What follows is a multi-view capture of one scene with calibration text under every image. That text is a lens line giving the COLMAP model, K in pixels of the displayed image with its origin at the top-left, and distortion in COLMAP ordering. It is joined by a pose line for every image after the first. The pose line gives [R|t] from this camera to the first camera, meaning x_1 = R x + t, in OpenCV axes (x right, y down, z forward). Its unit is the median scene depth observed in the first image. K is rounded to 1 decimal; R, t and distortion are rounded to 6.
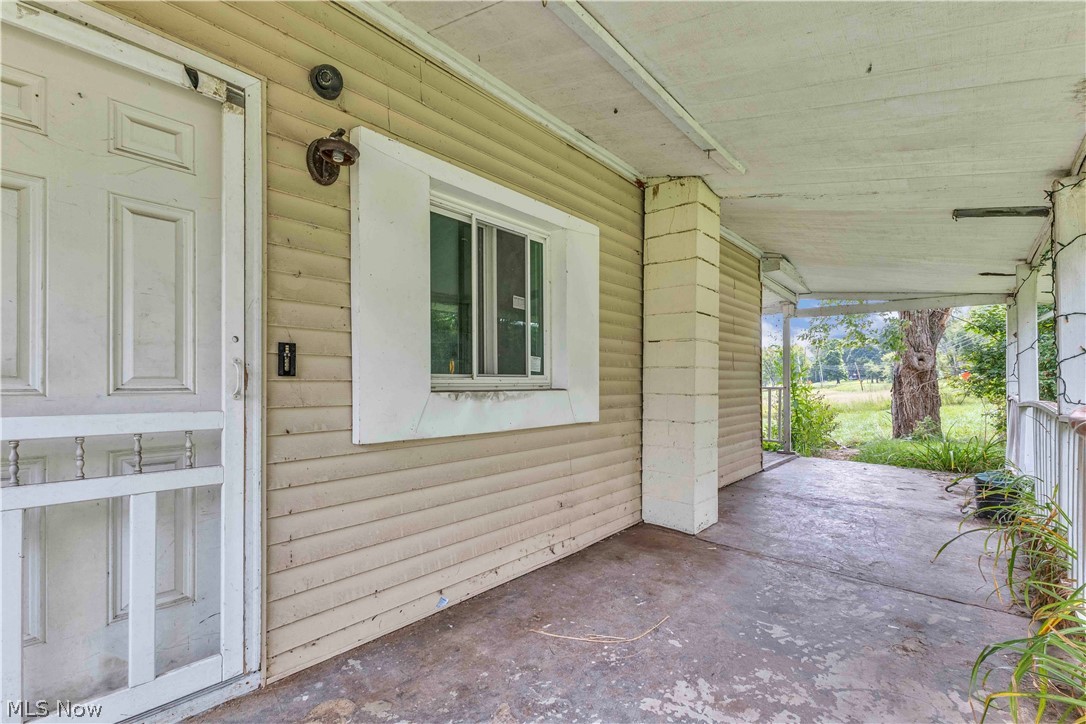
lens RADIAL K [[468.2, 0, 543.3], [0, 468.2, 378.0], [0, 0, 1]] dist [0.002069, 0.000030]
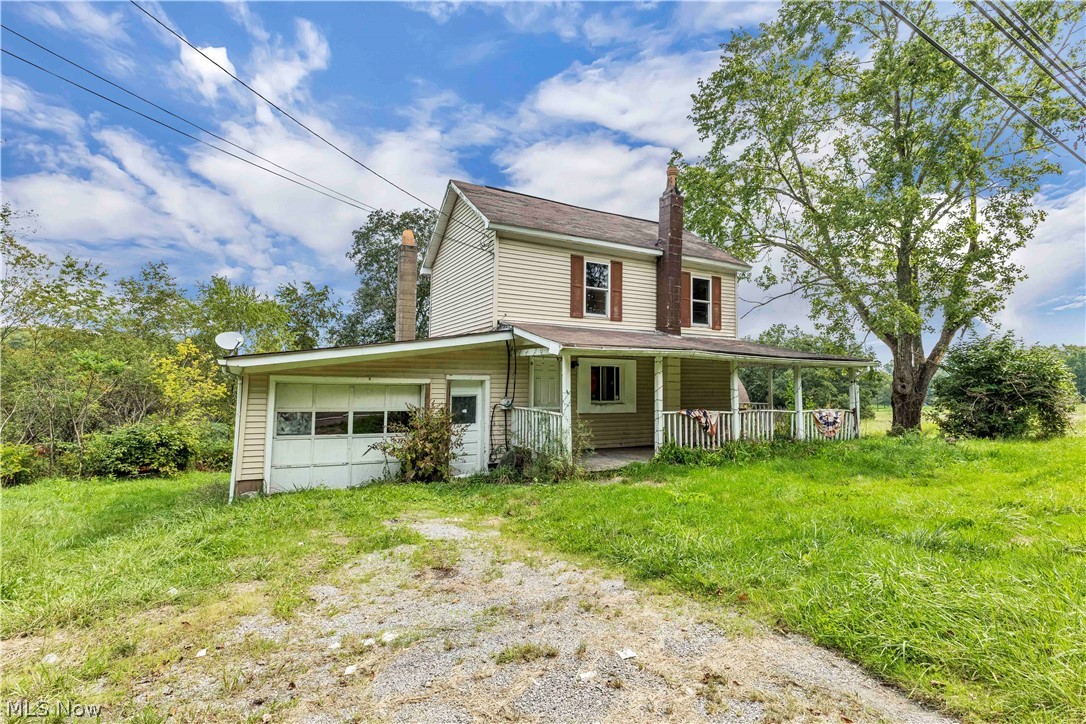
lens RADIAL K [[479.6, 0, 543.0], [0, 479.6, 362.0], [0, 0, 1]] dist [0.001275, 0.000081]
pose [[0.939886, -0.006701, -0.341424, 0.950224], [-0.009052, 0.998967, -0.044525, -0.171827], [0.341369, 0.044939, 0.938854, -3.699141]]
